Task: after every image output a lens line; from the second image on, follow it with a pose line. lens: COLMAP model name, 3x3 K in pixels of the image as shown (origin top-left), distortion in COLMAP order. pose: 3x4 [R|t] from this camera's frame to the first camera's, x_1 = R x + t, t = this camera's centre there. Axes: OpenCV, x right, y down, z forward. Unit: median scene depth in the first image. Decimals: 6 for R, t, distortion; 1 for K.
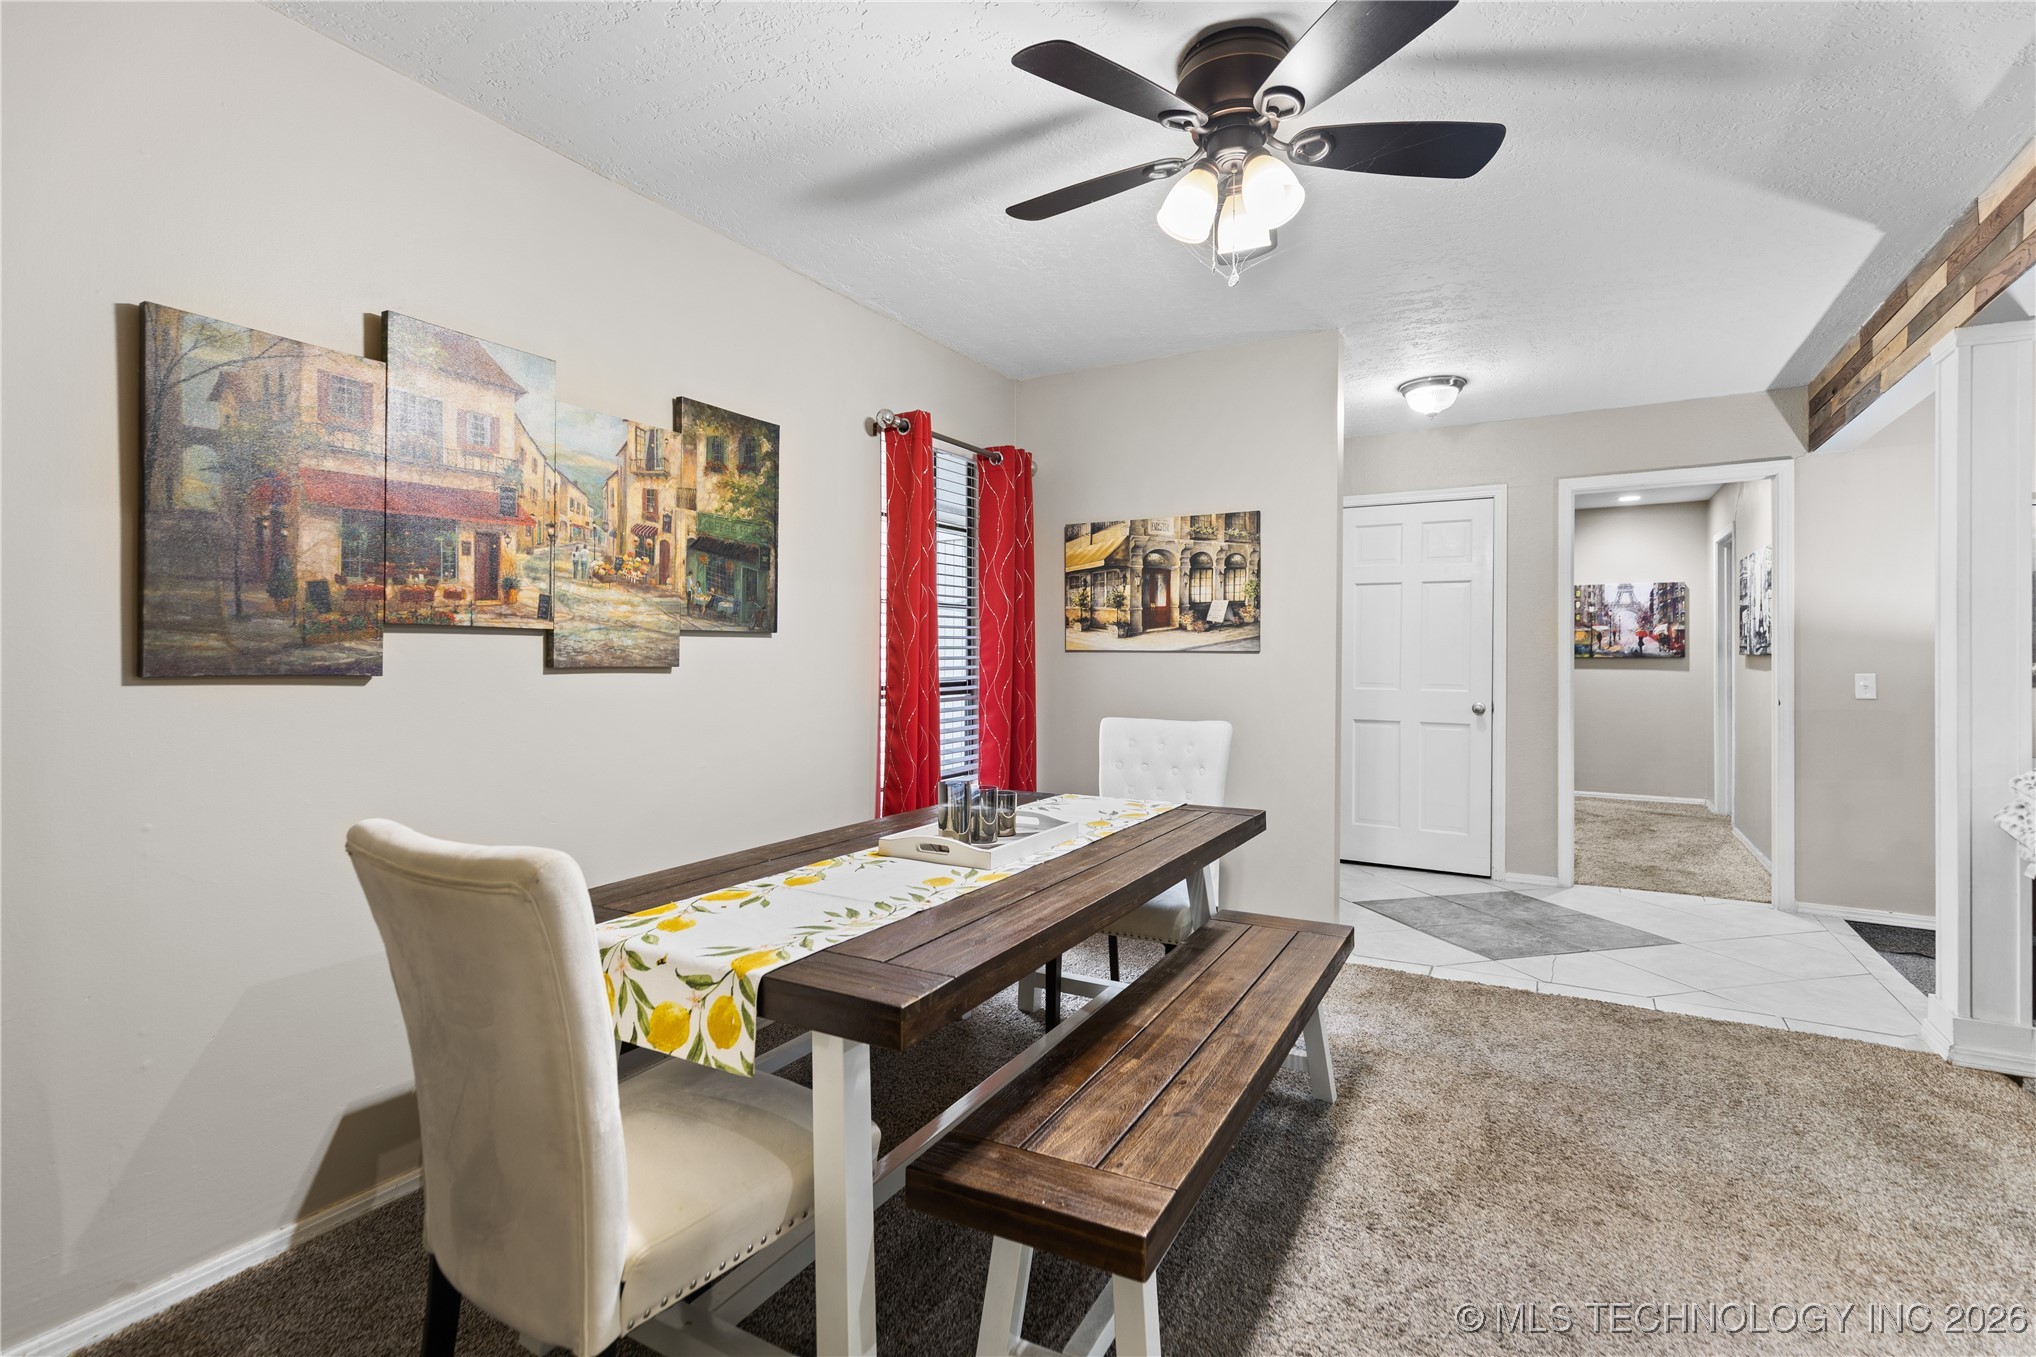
lens RADIAL K [[937.3, 0, 1021.3], [0, 937.3, 659.2], [0, 0, 1]] dist [0.012335, -0.000008]
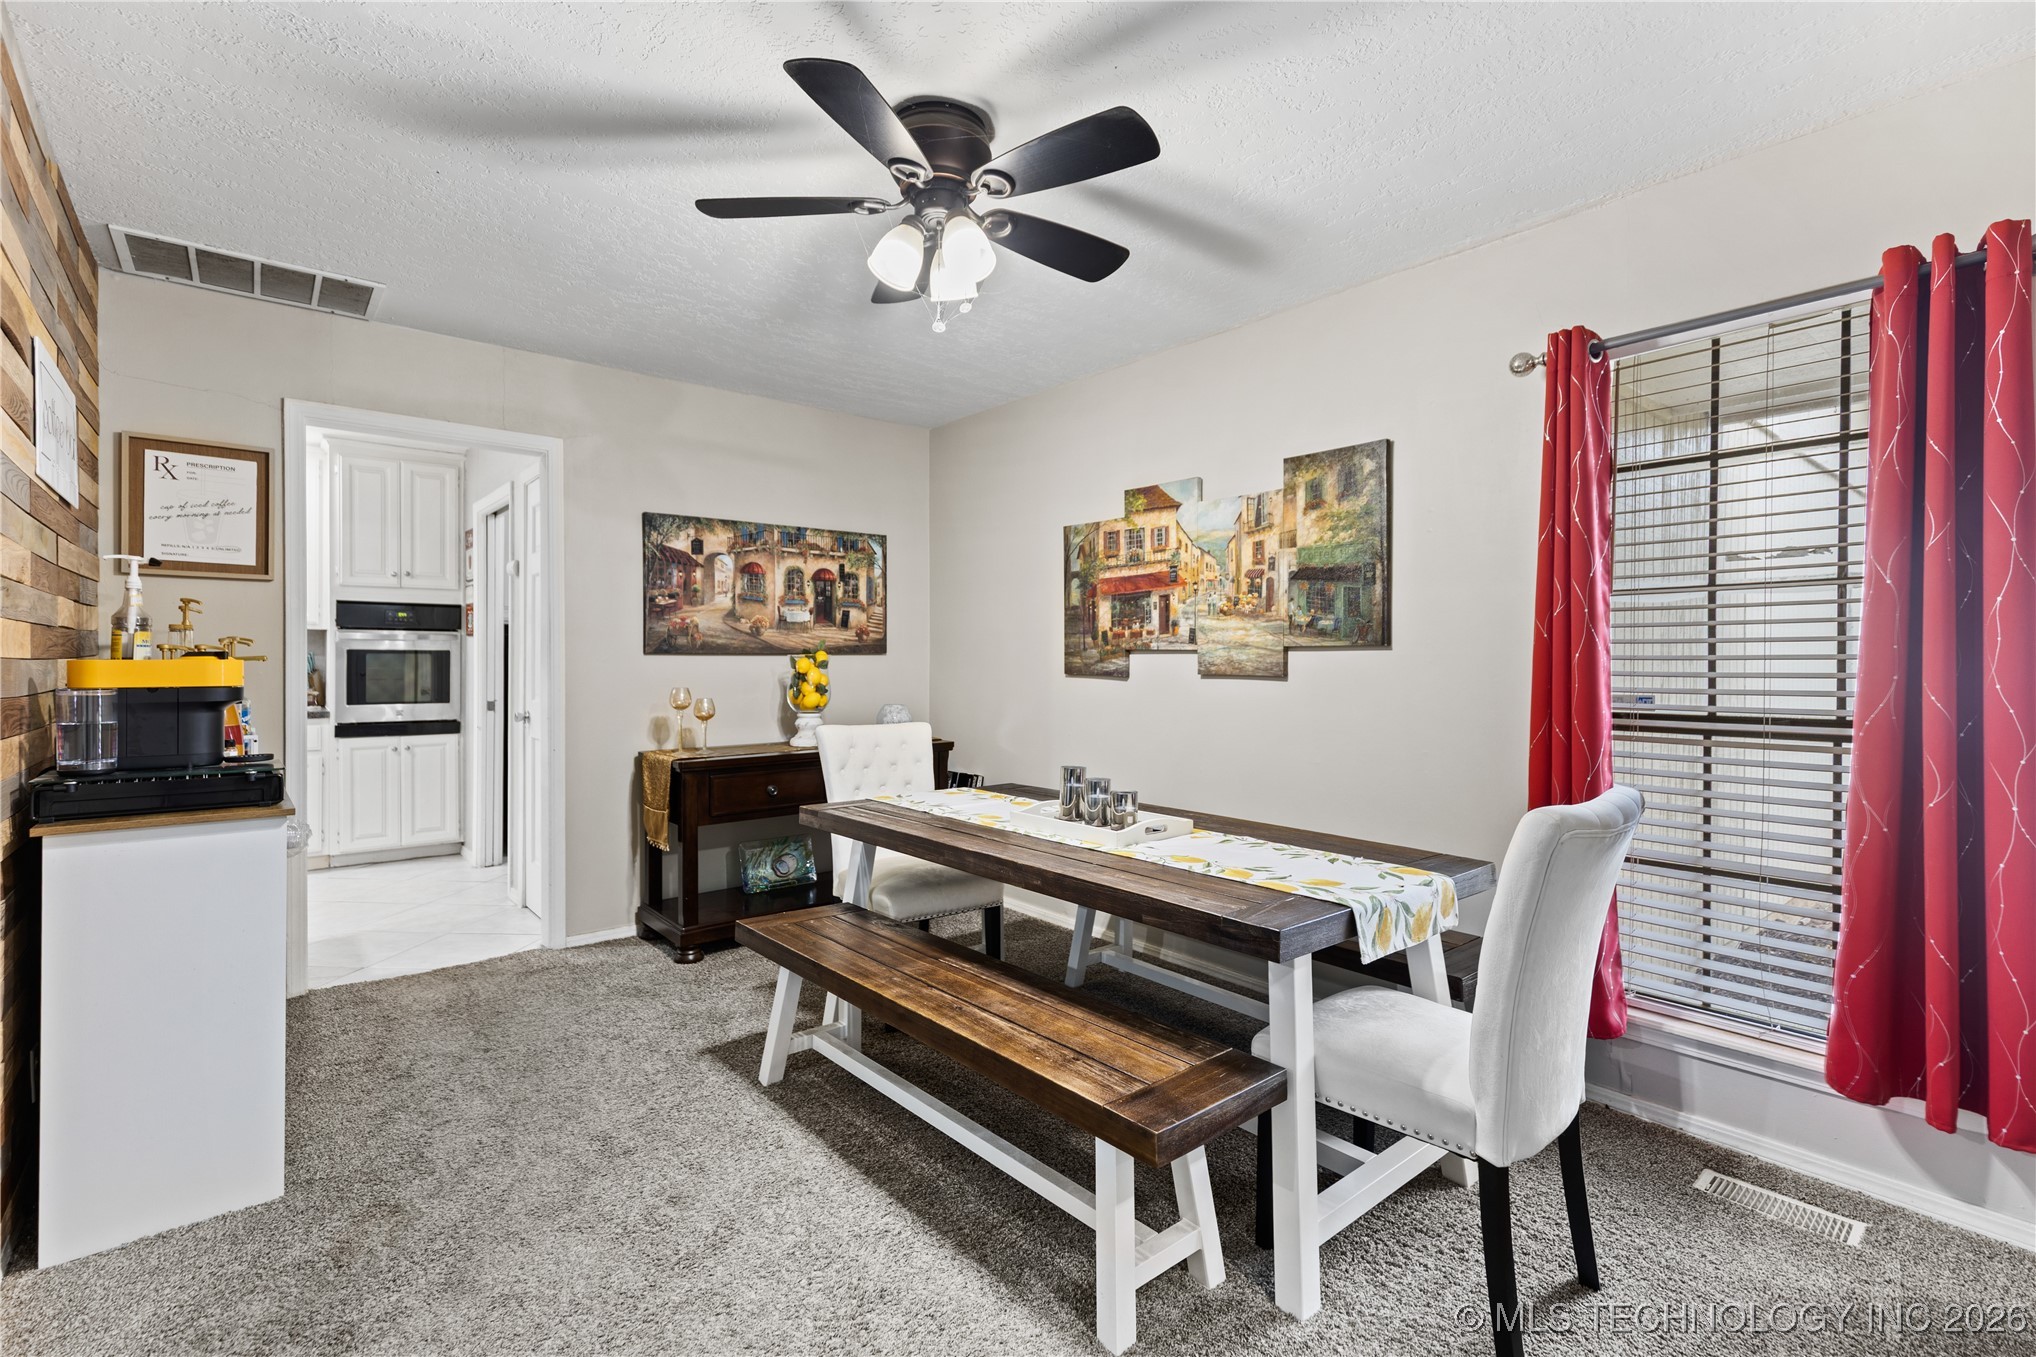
lens RADIAL K [[936.1, 0, 1024.9], [0, 936.1, 671.8], [0, 0, 1]] dist [0.016598, -0.000005]
pose [[-0.350316, 0.009050, -0.936588, 0.966344], [-0.006380, 0.999907, 0.012048, -0.011178], [0.936610, 0.010196, -0.350226, 1.170995]]
